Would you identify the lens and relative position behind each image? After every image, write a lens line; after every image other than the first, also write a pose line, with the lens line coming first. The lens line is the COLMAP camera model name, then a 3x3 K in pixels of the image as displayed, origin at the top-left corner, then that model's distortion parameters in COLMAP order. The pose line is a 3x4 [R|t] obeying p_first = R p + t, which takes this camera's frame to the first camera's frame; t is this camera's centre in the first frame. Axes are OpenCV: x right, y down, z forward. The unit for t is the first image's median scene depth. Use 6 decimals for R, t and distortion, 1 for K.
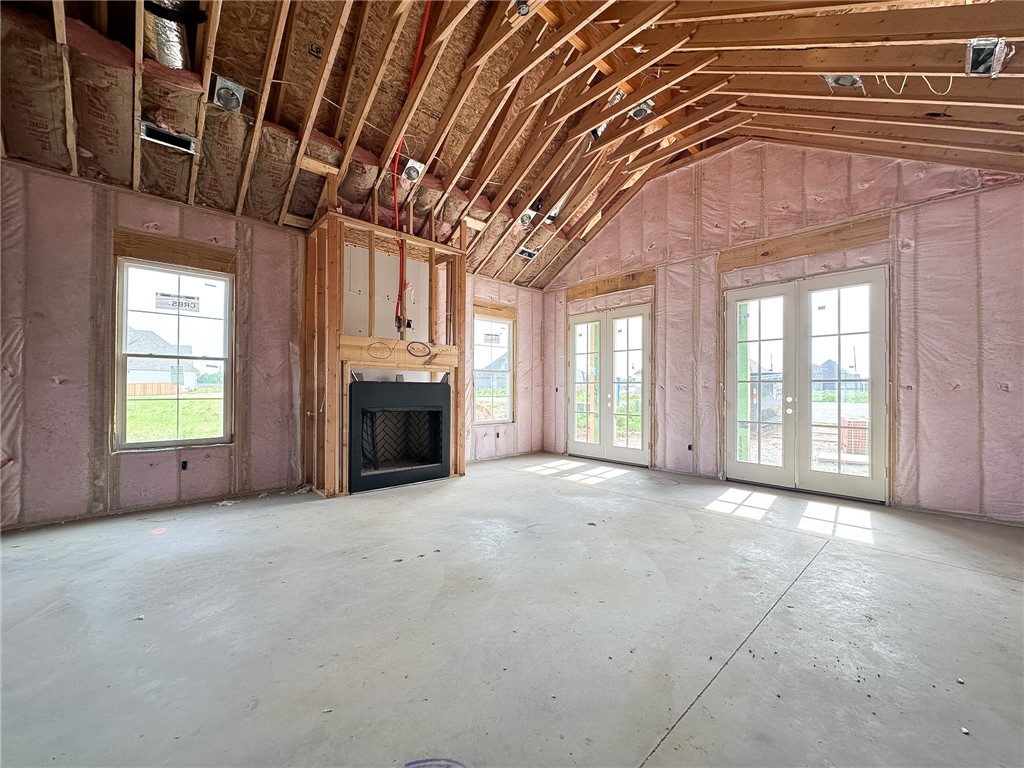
lens RADIAL K [[408.7, 0, 513.9], [0, 408.7, 388.6], [0, 0, 1]] dist [0.001559, 0.000138]
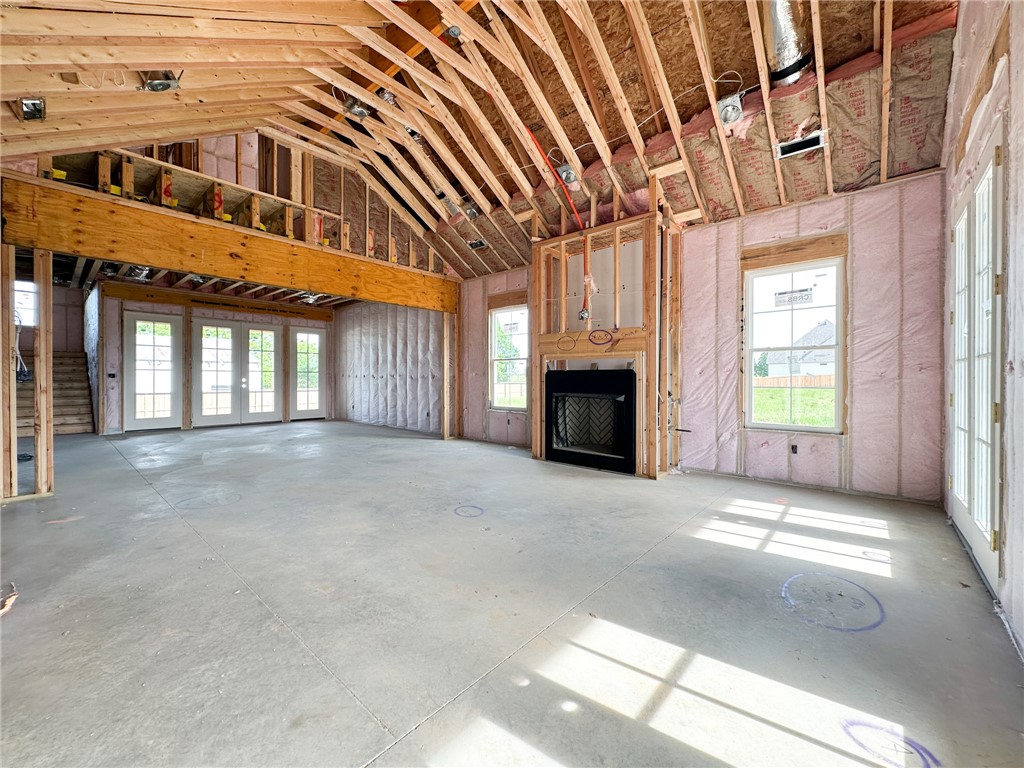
lens RADIAL K [[411.9, 0, 512.5], [0, 411.9, 382.0], [0, 0, 1]] dist [-0.016666, 0.000012]
pose [[0.092856, 0.006895, -0.995656, 0.690498], [0.002902, 0.999970, 0.007195, 0.005510], [0.995675, -0.003557, 0.092834, 0.632661]]
